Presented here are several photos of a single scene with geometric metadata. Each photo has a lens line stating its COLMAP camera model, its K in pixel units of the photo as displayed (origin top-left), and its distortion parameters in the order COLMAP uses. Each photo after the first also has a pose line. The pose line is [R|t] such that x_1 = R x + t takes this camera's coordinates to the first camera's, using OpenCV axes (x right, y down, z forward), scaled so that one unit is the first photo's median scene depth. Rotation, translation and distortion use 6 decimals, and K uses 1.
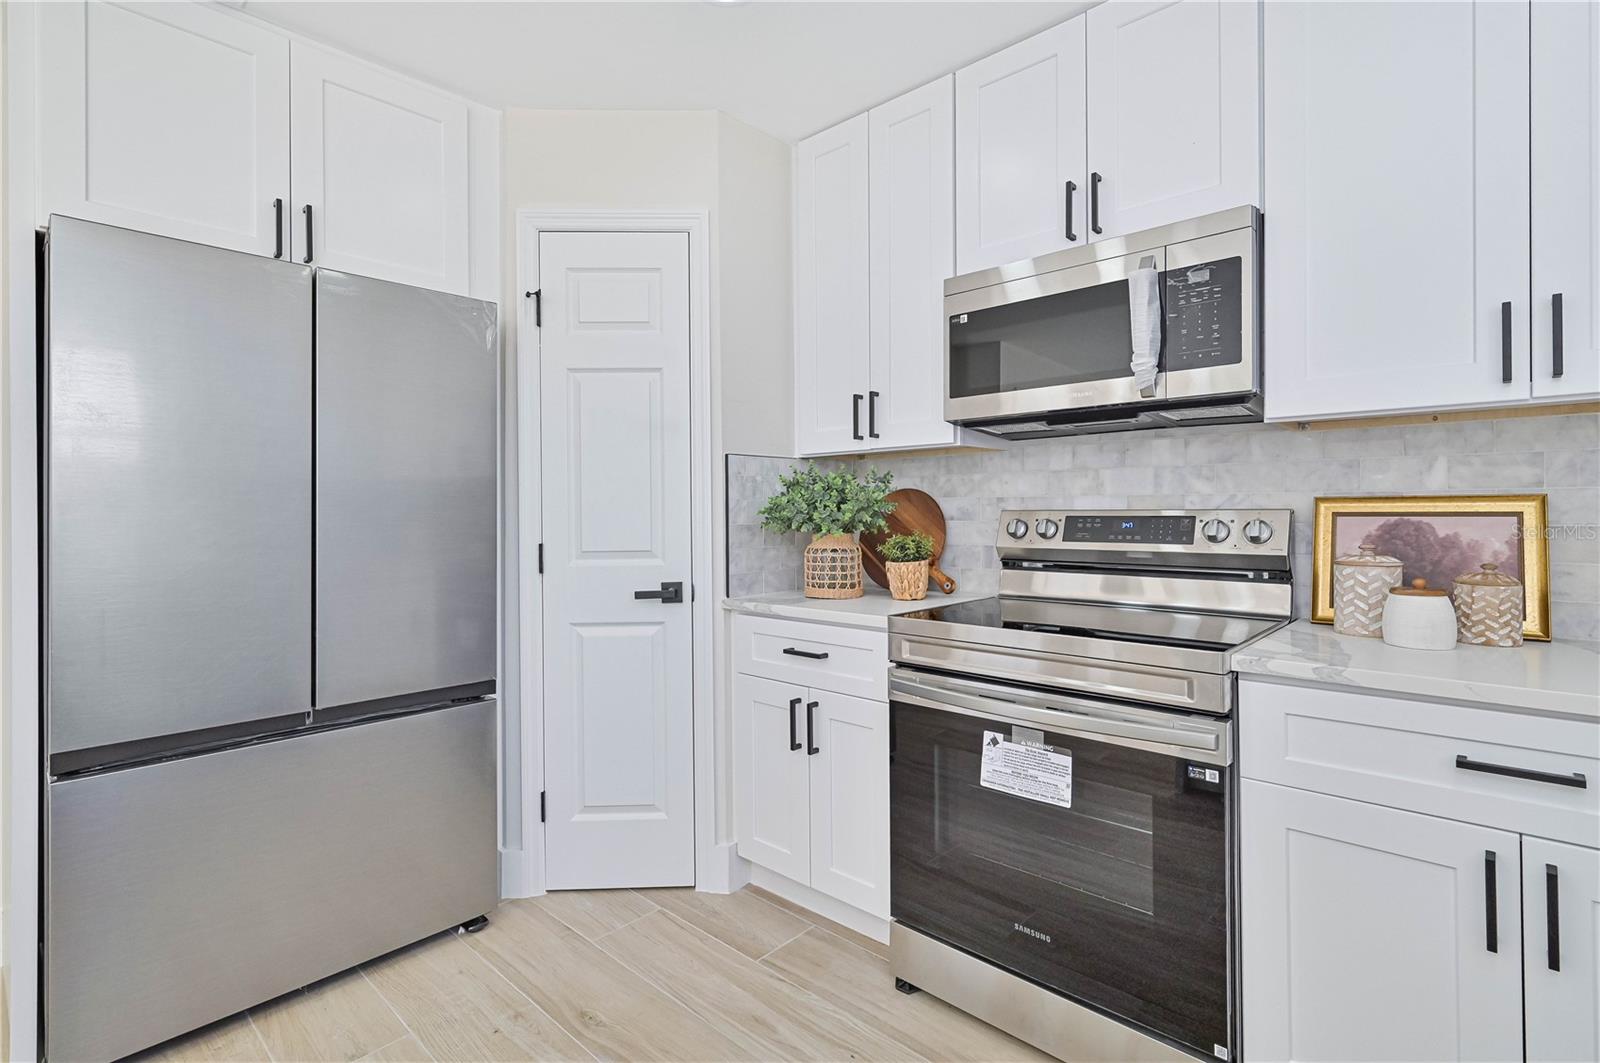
lens RADIAL K [[741.8, 0, 794.7], [0, 741.8, 513.6], [0, 0, 1]] dist [0.000195, -0.000421]
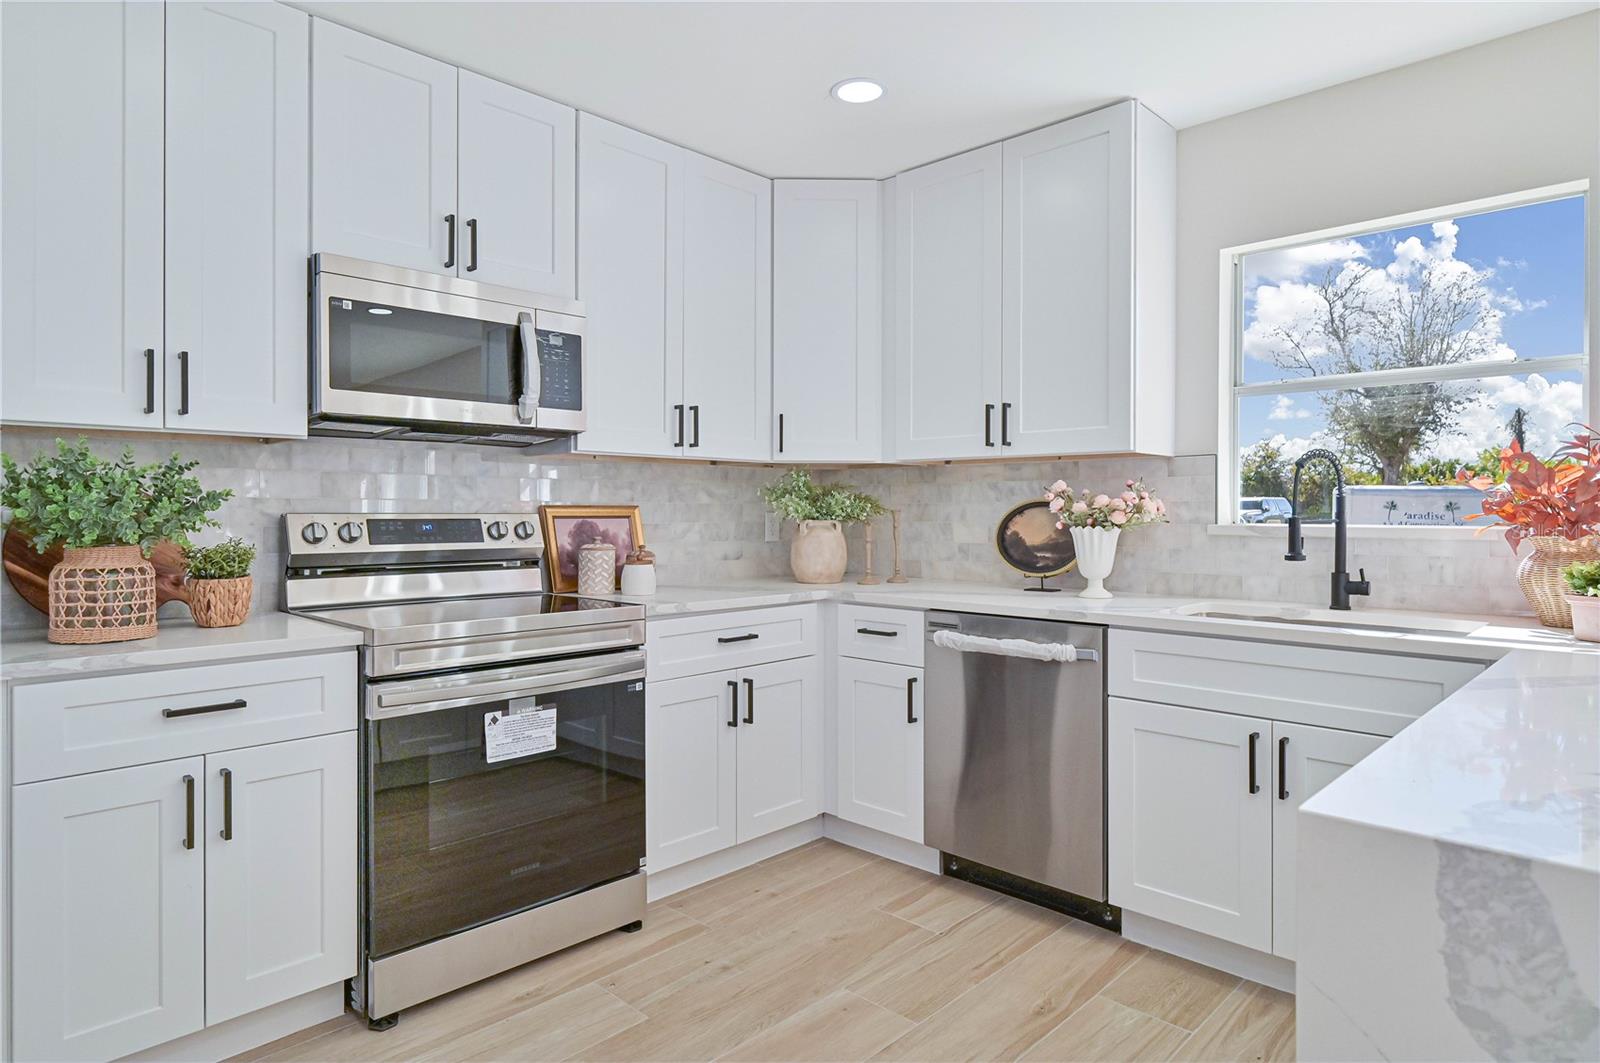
lens RADIAL K [[906.7, 0, 792.6], [0, 906.7, 529.3], [0, 0, 1]] dist [-0.003770, -0.000369]
pose [[0.044043, -0.012369, 0.998953, -0.960720], [0.002745, 0.999921, 0.012260, 0.003918], [-0.999026, 0.002202, 0.044074, 0.440102]]
